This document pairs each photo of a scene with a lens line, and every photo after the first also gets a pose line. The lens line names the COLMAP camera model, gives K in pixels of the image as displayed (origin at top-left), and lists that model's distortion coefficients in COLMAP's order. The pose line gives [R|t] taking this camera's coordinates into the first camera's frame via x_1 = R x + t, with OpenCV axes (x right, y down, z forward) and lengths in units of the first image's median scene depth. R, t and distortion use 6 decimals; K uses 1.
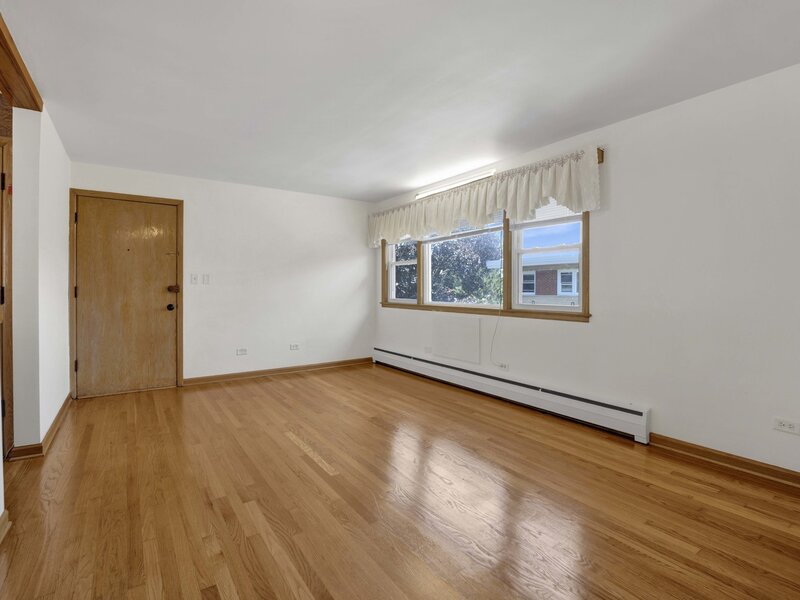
lens RADIAL K [[391.6, 0, 384.1], [0, 391.6, 290.0], [0, 0, 1]] dist [-0.015000, 0.000151]
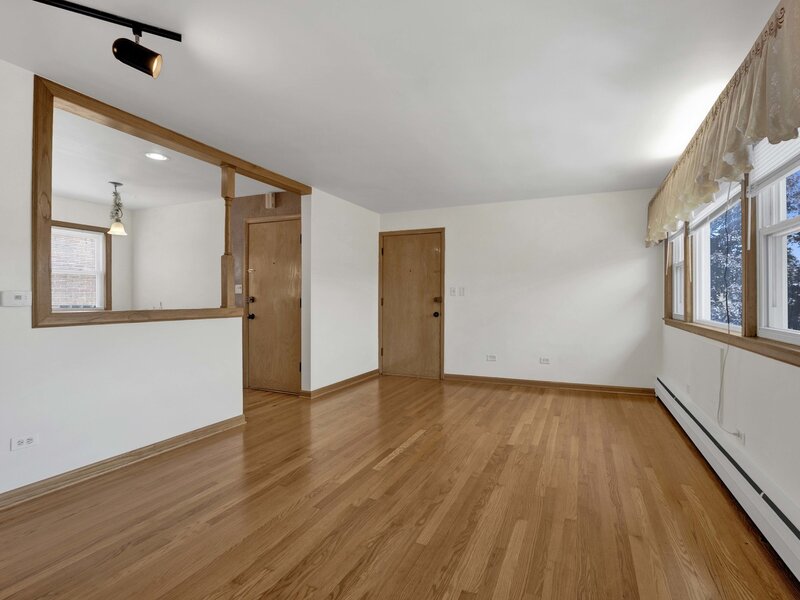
lens RADIAL K [[389.9, 0, 426.4], [0, 389.9, 297.9], [0, 0, 1]] dist [-0.002753, -0.000510]
pose [[0.560088, -0.001431, -0.828432, 0.517467], [-0.002173, 0.999993, -0.003196, -0.005231], [0.828430, 0.003590, 0.560081, 0.296439]]
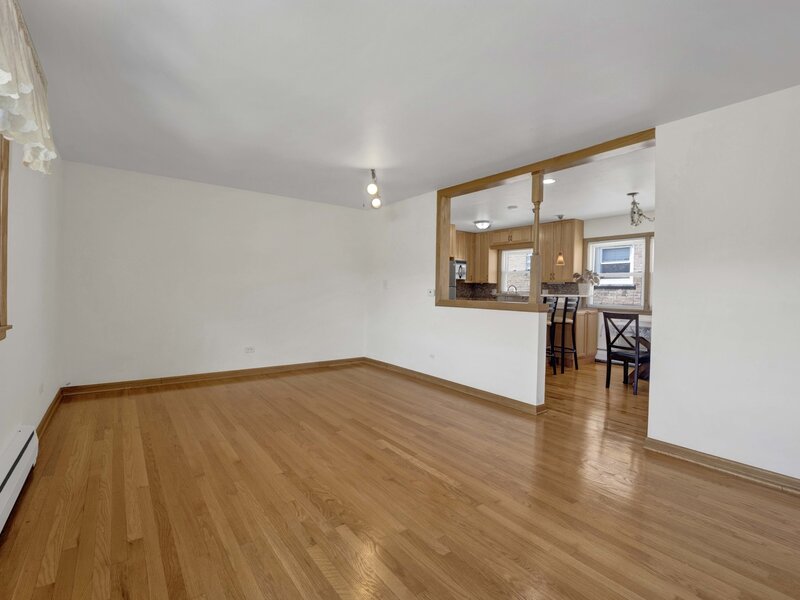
lens RADIAL K [[376.0, 0, 387.9], [0, 376.0, 300.6], [0, 0, 1]] dist [-0.015487, -0.000483]
pose [[-0.999212, -0.020552, -0.033945, -0.061092], [-0.021412, 0.999453, 0.025196, -0.006473], [0.033409, 0.025903, -0.999106, 1.311670]]
